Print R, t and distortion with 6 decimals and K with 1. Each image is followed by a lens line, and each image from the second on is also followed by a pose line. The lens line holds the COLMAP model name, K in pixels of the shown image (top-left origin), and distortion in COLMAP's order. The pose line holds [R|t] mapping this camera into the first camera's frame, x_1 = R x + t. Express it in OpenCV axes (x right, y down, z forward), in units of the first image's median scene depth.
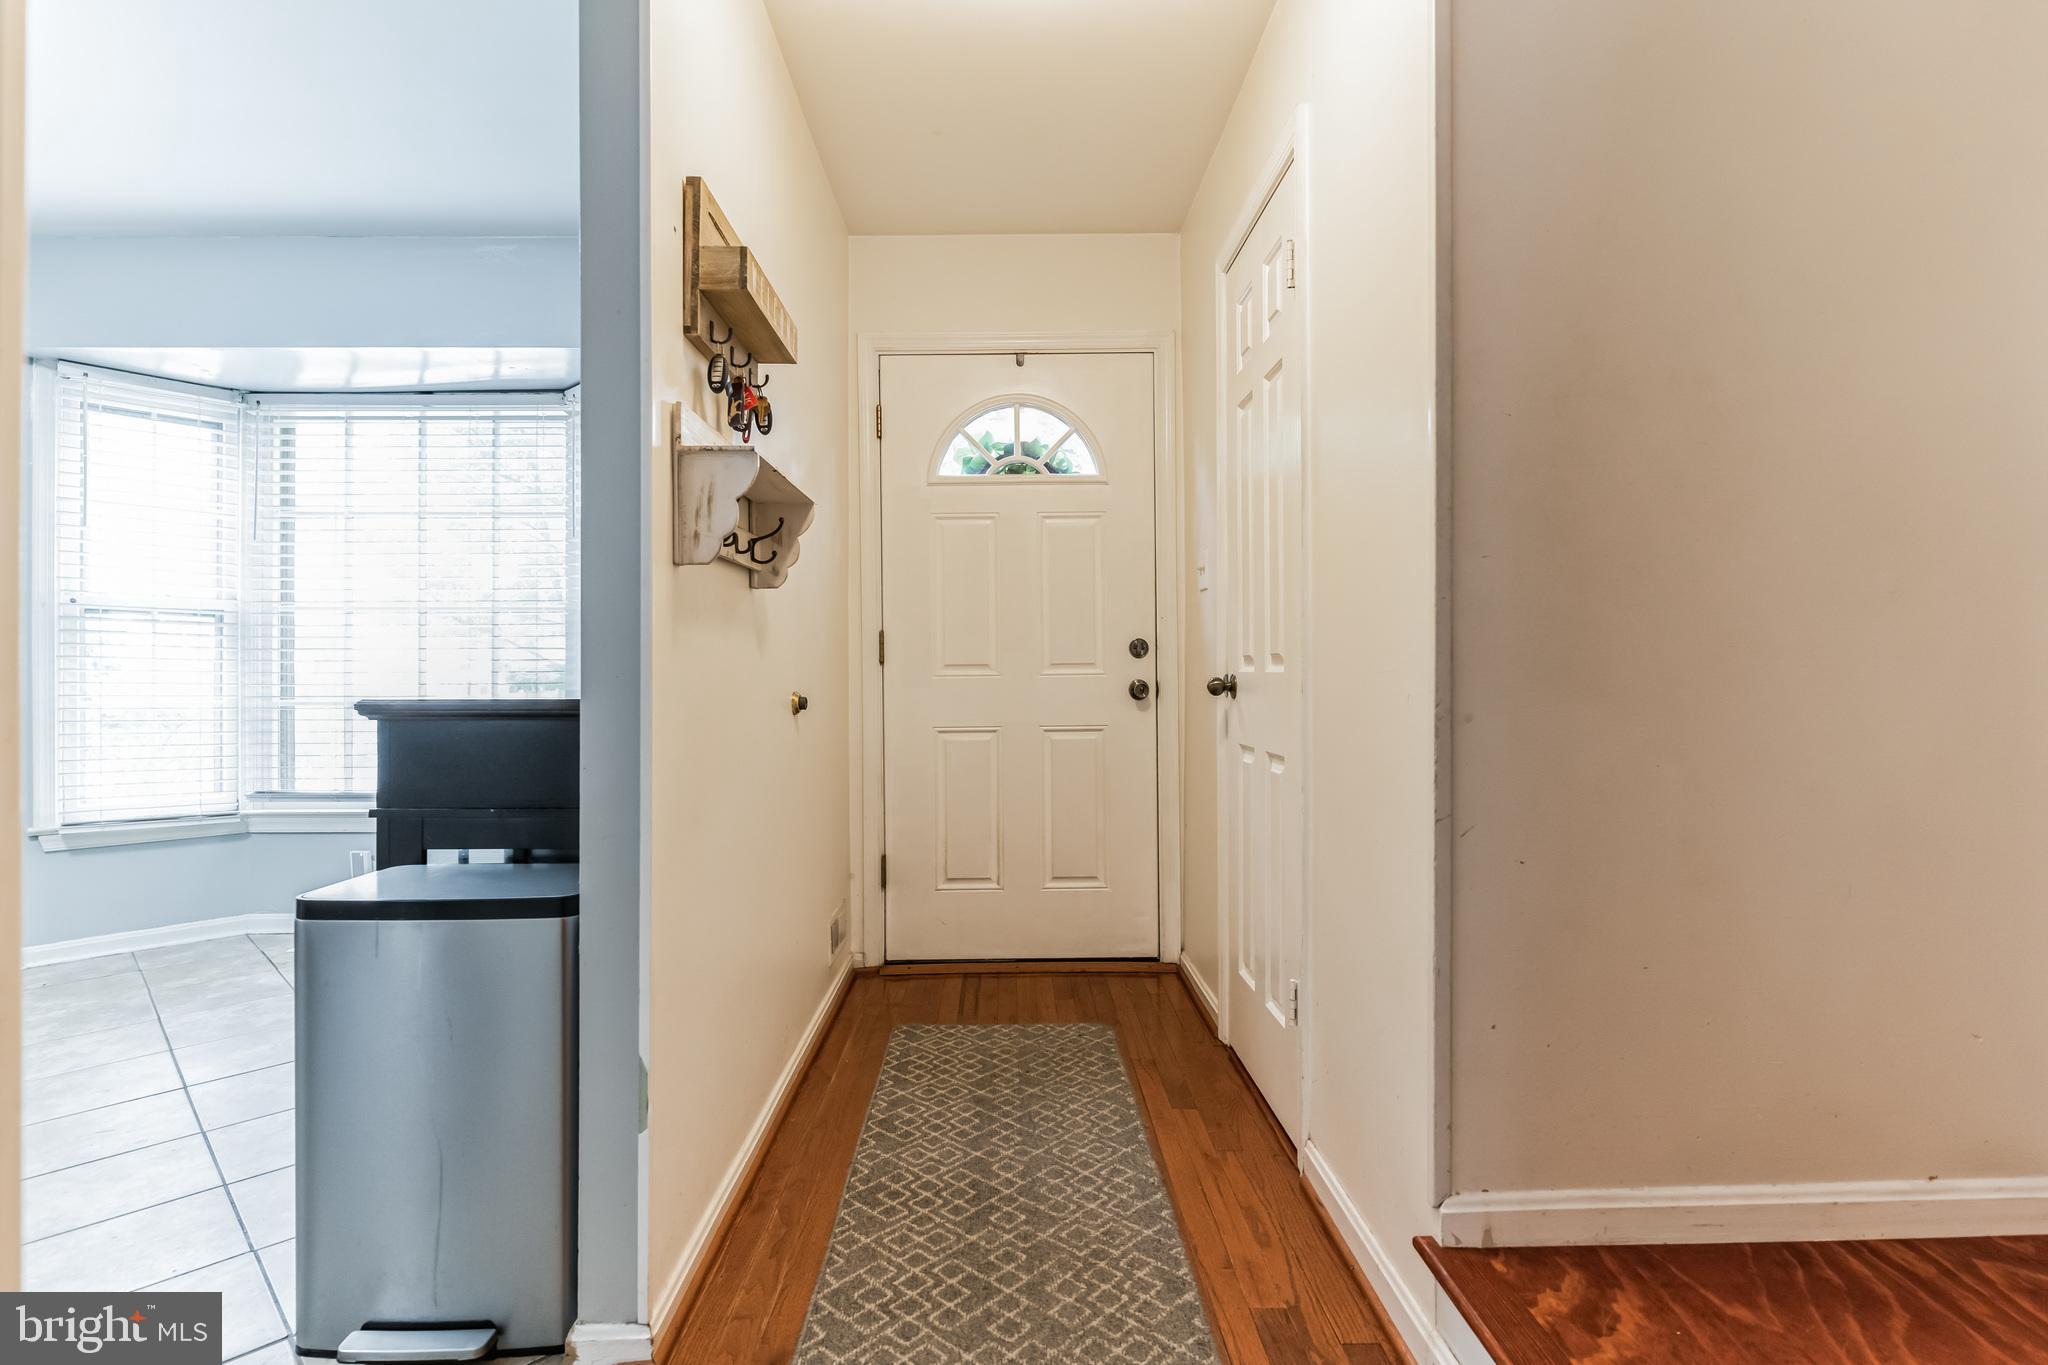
lens RADIAL K [[977.9, 0, 1018.2], [0, 977.9, 686.7], [0, 0, 1]] dist [0.001615, 0.000800]
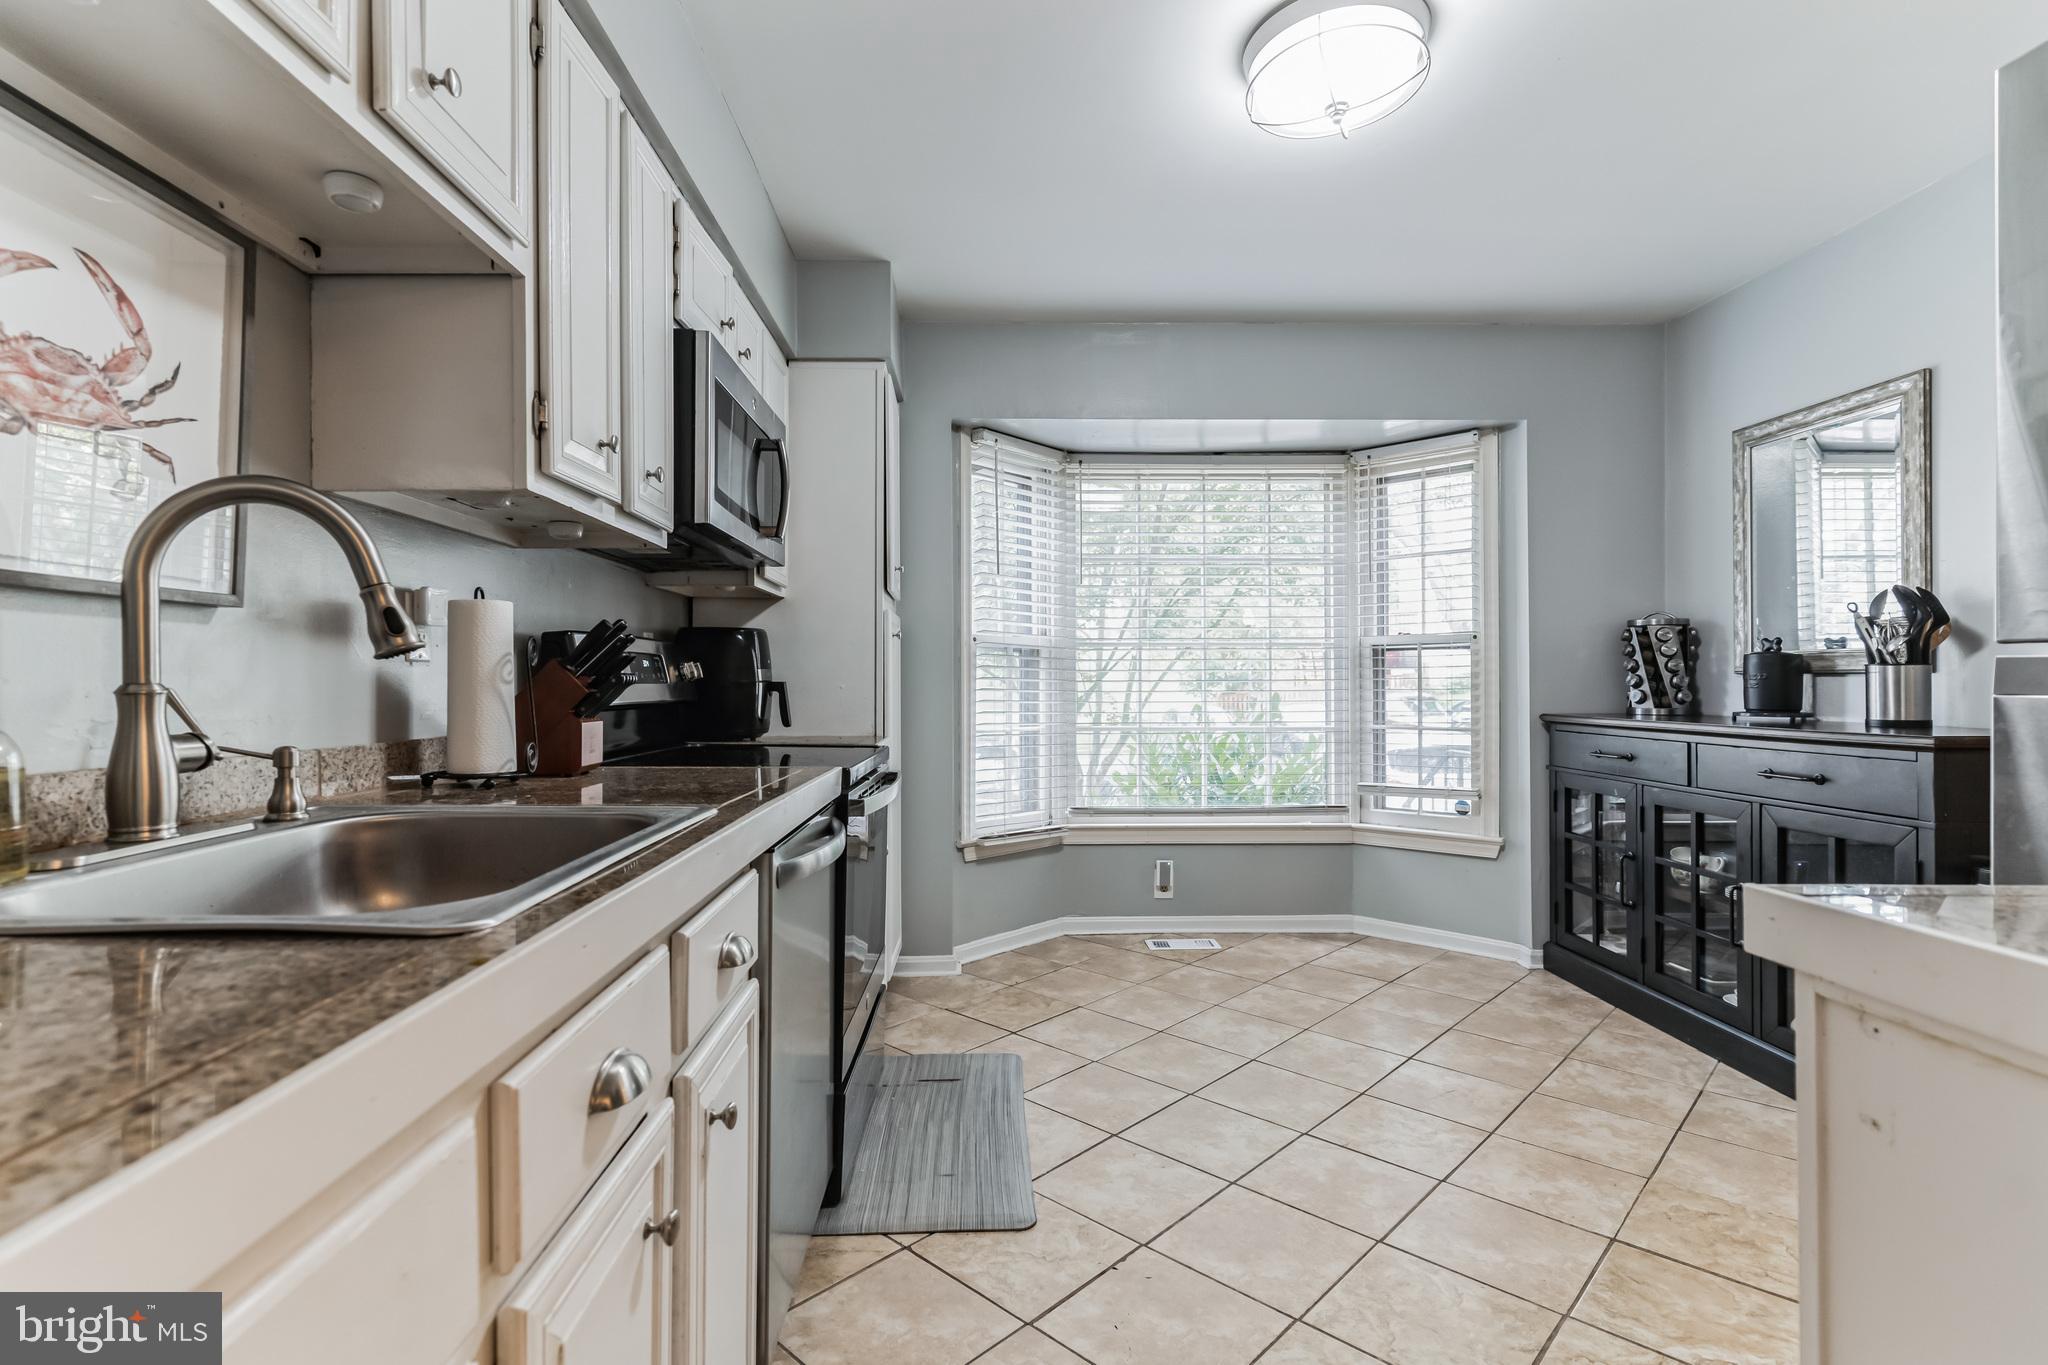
lens RADIAL K [[977.9, 0, 1018.2], [0, 977.9, 686.7], [0, 0, 1]] dist [0.001615, 0.000800]
pose [[0.999705, 0.004185, 0.023906, -0.985544], [-0.003937, 0.999938, -0.010438, -0.022776], [-0.023948, 0.010341, 0.999660, -0.132958]]
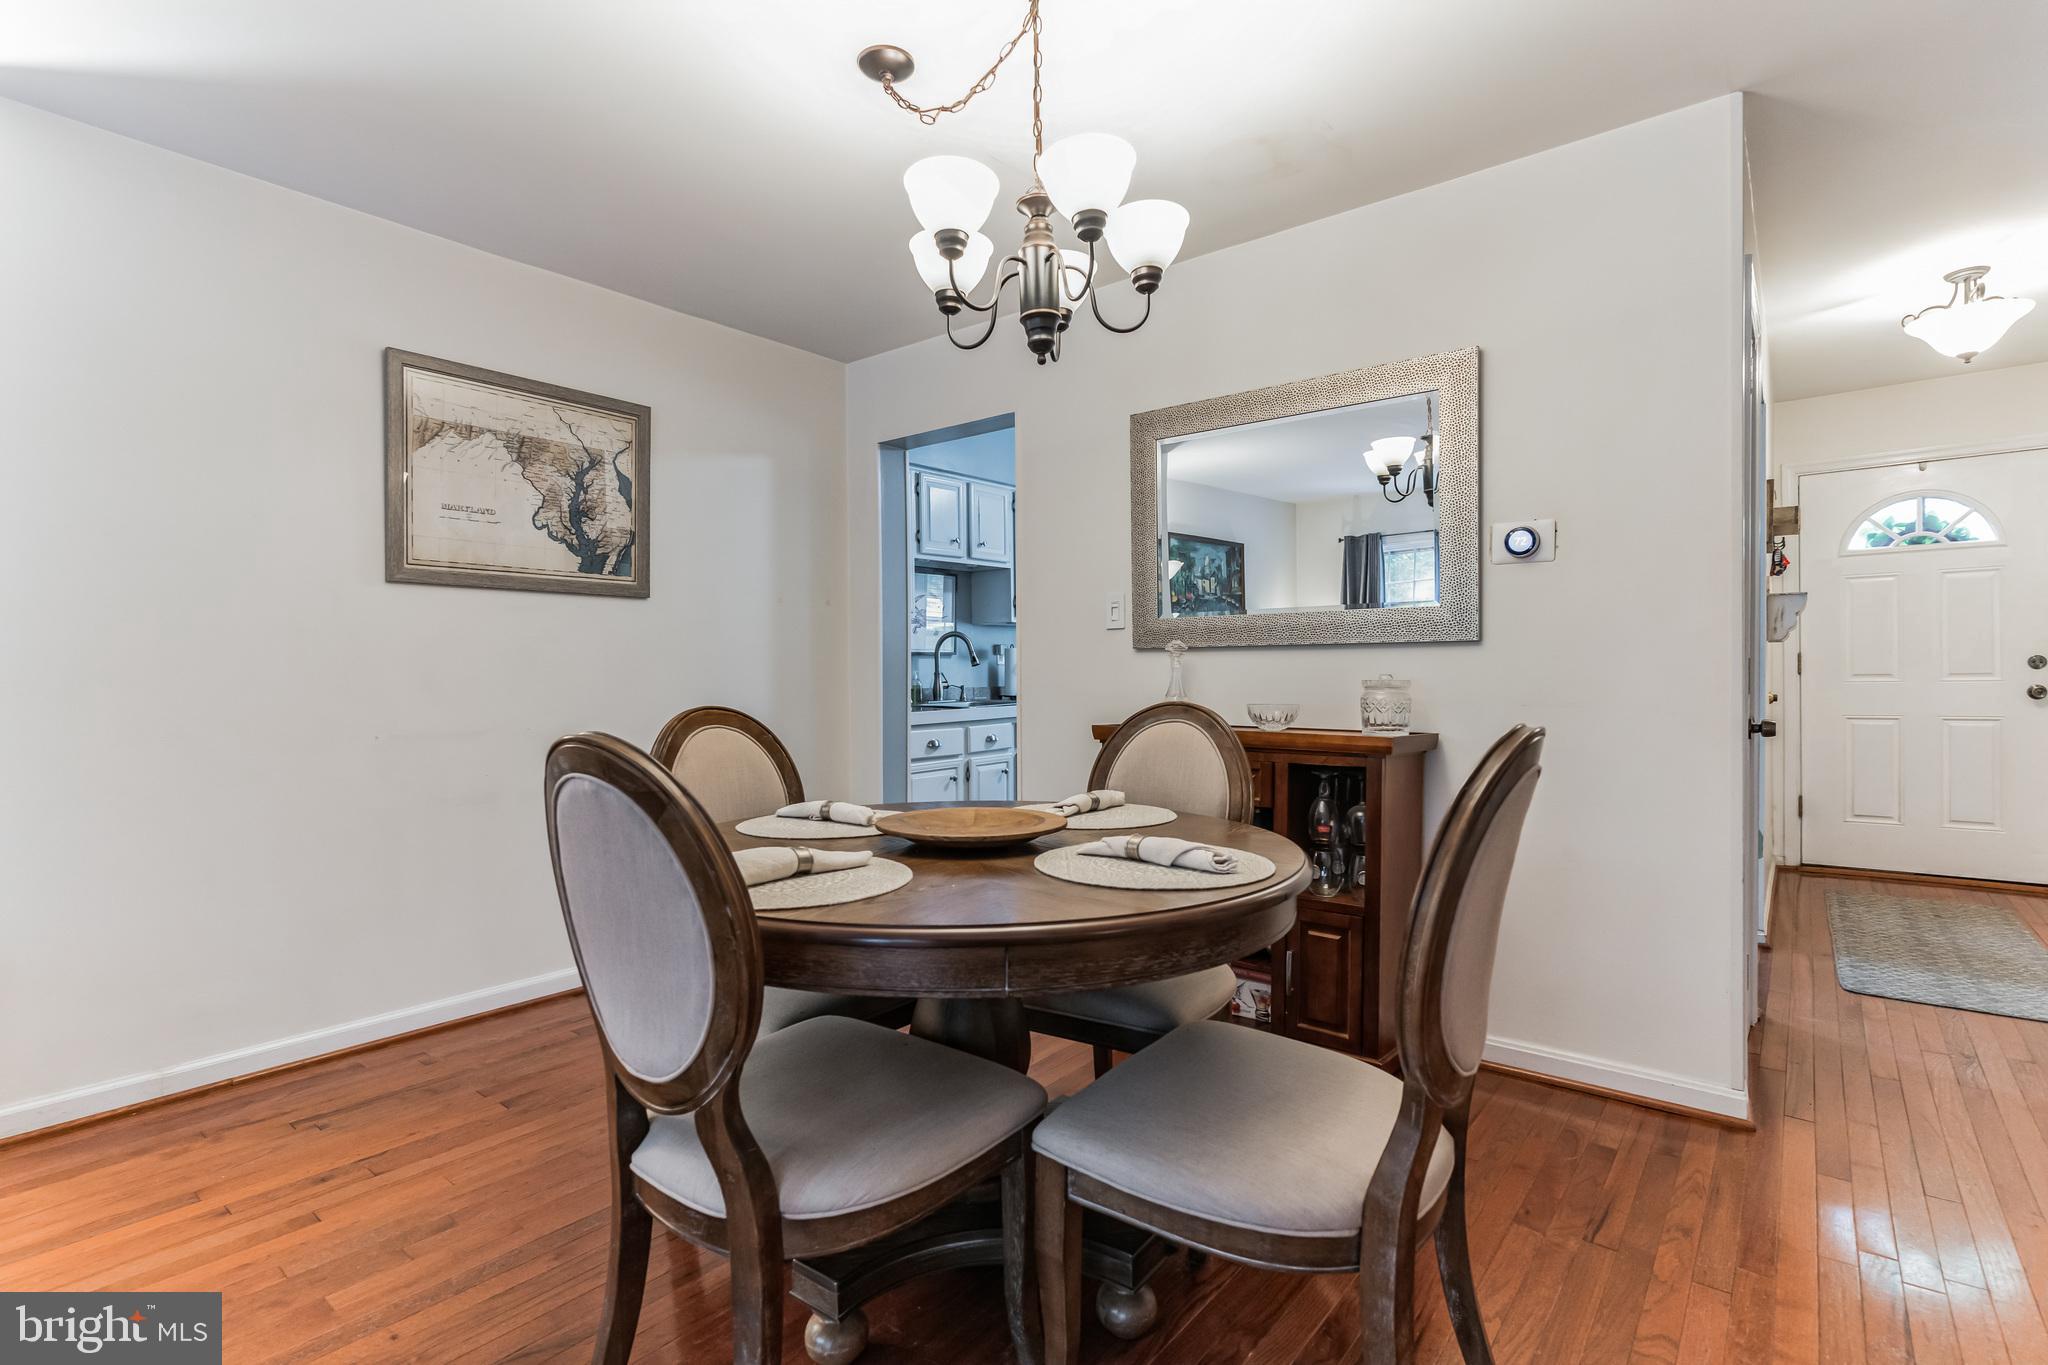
lens RADIAL K [[960.2, 0, 1019.6], [0, 960.2, 688.7], [0, 0, 1]] dist [-0.001028, 0.000140]
pose [[0.769630, 0.007001, -0.638451, -0.118987], [-0.001248, 0.999954, 0.009461, -0.012488], [0.638489, -0.006485, 0.769604, -0.970232]]
